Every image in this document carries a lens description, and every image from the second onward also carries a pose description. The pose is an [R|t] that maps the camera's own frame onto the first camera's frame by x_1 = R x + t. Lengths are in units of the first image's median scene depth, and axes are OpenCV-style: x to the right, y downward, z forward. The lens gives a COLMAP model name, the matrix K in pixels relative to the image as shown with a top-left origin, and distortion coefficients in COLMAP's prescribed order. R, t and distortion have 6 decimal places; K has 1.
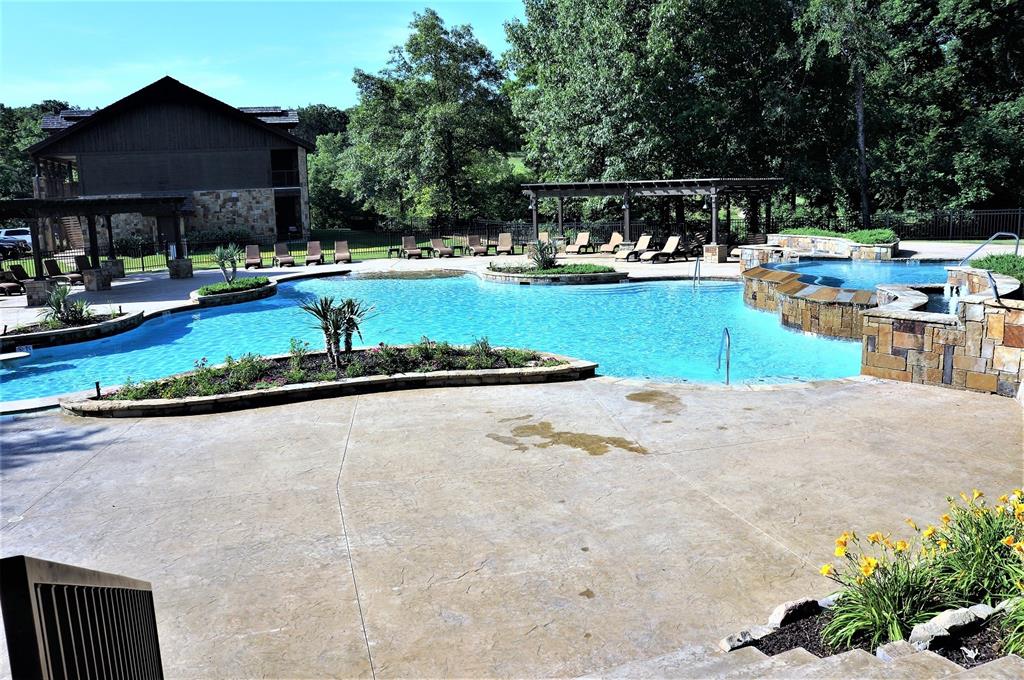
lens RADIAL K [[819.9, 0, 512.0], [0, 819.9, 340.0], [0, 0, 1]] dist [-0.095177, 0.003187]
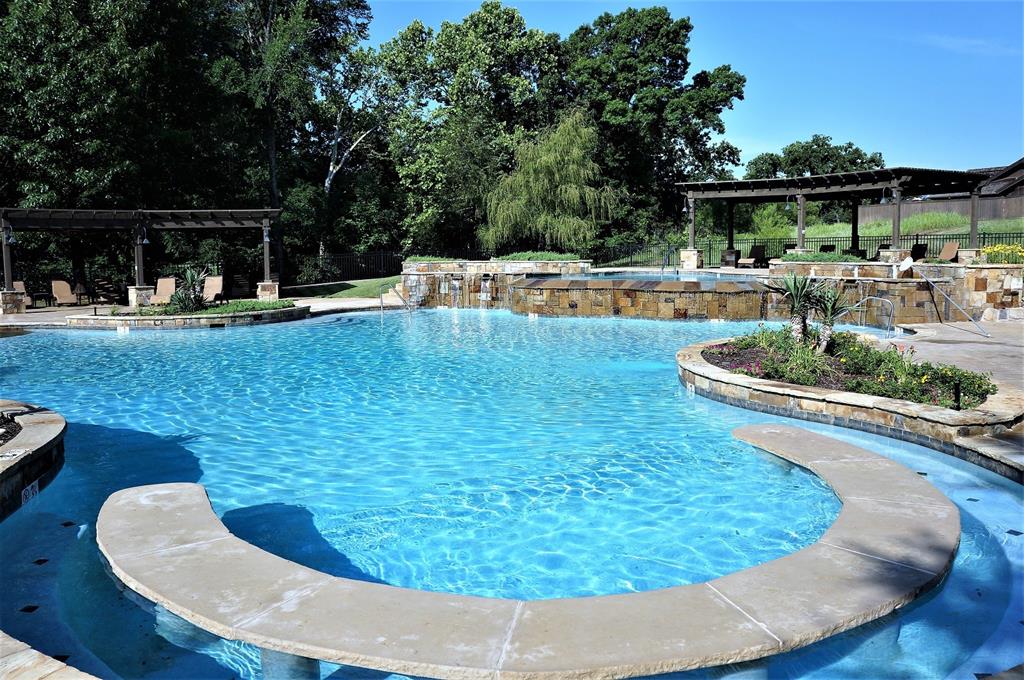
lens RADIAL K [[819.9, 0, 512.0], [0, 819.9, 340.0], [0, 0, 1]] dist [-0.095177, 0.003187]
pose [[0.469454, -0.070551, 0.880134, -0.505219], [0.153422, 0.988157, -0.002623, -0.013613], [-0.869526, 0.136264, 0.474718, 0.423755]]
